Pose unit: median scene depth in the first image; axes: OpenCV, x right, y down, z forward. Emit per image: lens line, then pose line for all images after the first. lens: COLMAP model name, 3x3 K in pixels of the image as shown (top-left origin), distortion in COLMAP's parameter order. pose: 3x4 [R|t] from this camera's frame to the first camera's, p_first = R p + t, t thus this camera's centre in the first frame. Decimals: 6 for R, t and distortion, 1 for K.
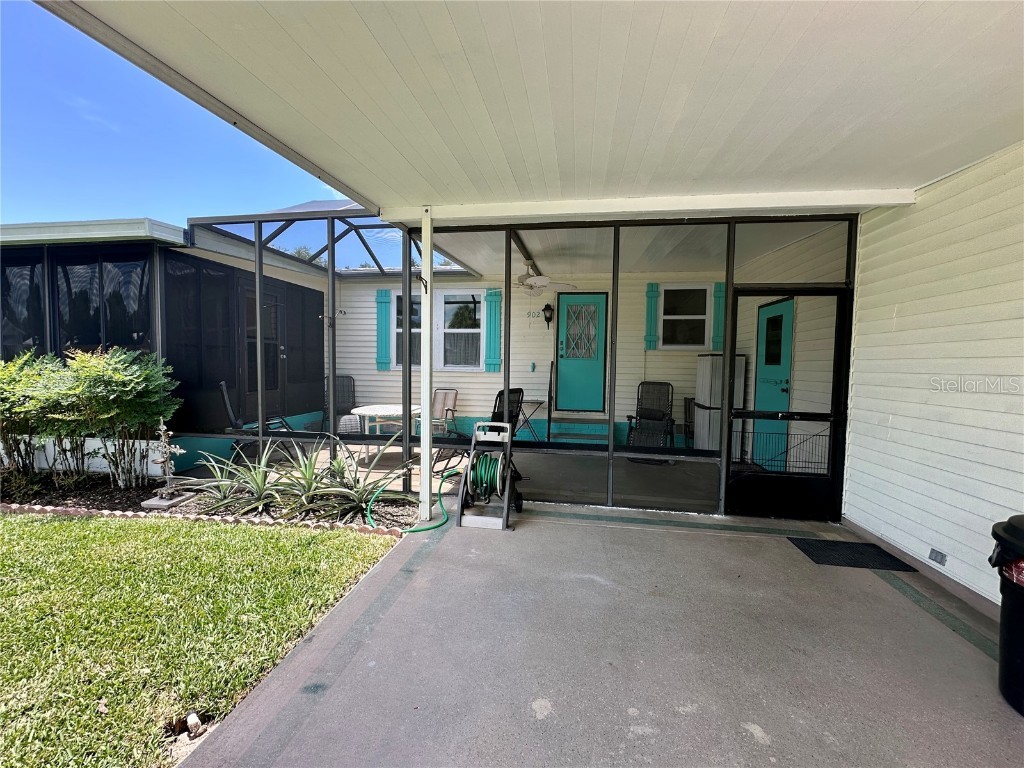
lens RADIAL K [[410.4, 0, 512.0], [0, 410.4, 384.0], [0, 0, 1]] dist [-0.000209, -0.000033]
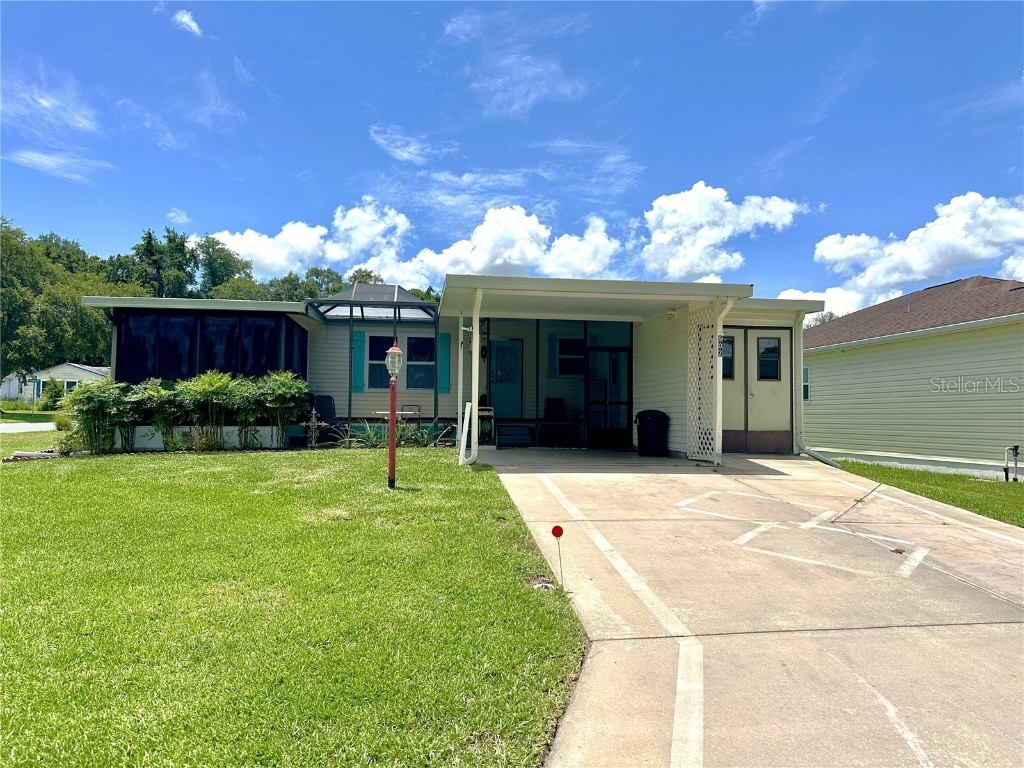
lens RADIAL K [[724.0, 0, 512.0], [0, 724.0, 384.0], [0, 0, 1]] dist [-0.000185, -0.000168]
pose [[0.960329, 0.007696, 0.278762, -0.574094], [0.018915, 0.995519, -0.092648, 0.192643], [-0.278226, 0.094245, 0.955881, -1.583222]]
